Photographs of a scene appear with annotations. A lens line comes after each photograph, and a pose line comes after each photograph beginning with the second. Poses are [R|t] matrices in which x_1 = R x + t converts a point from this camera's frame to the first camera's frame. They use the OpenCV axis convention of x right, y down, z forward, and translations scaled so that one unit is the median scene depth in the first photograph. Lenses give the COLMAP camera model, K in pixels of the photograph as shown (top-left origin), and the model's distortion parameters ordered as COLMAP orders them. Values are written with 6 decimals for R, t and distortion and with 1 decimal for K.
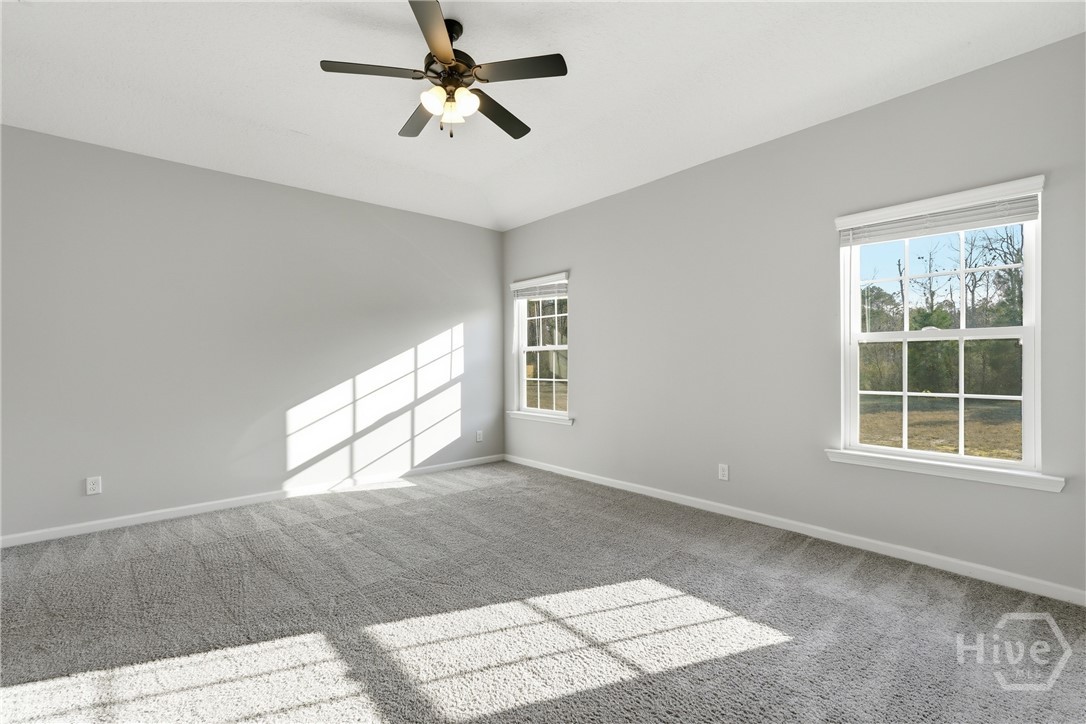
lens RADIAL K [[484.4, 0, 558.3], [0, 484.4, 356.0], [0, 0, 1]] dist [-0.014275, 0.006953]
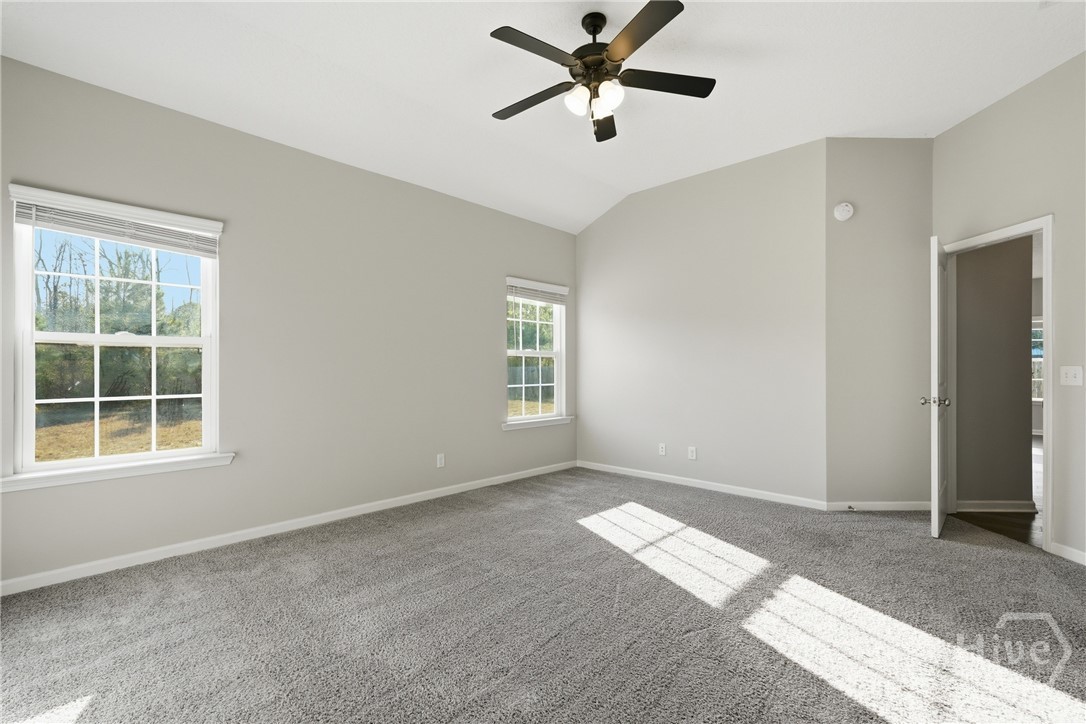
lens RADIAL K [[484.4, 0, 534.9], [0, 484.4, 364.5], [0, 0, 1]] dist [-0.014275, 0.006953]
pose [[-0.074357, 0.004981, 0.997219, -0.877143], [-0.019028, 0.999798, -0.006412, 0.009013], [-0.997050, -0.019452, -0.074247, 0.888226]]
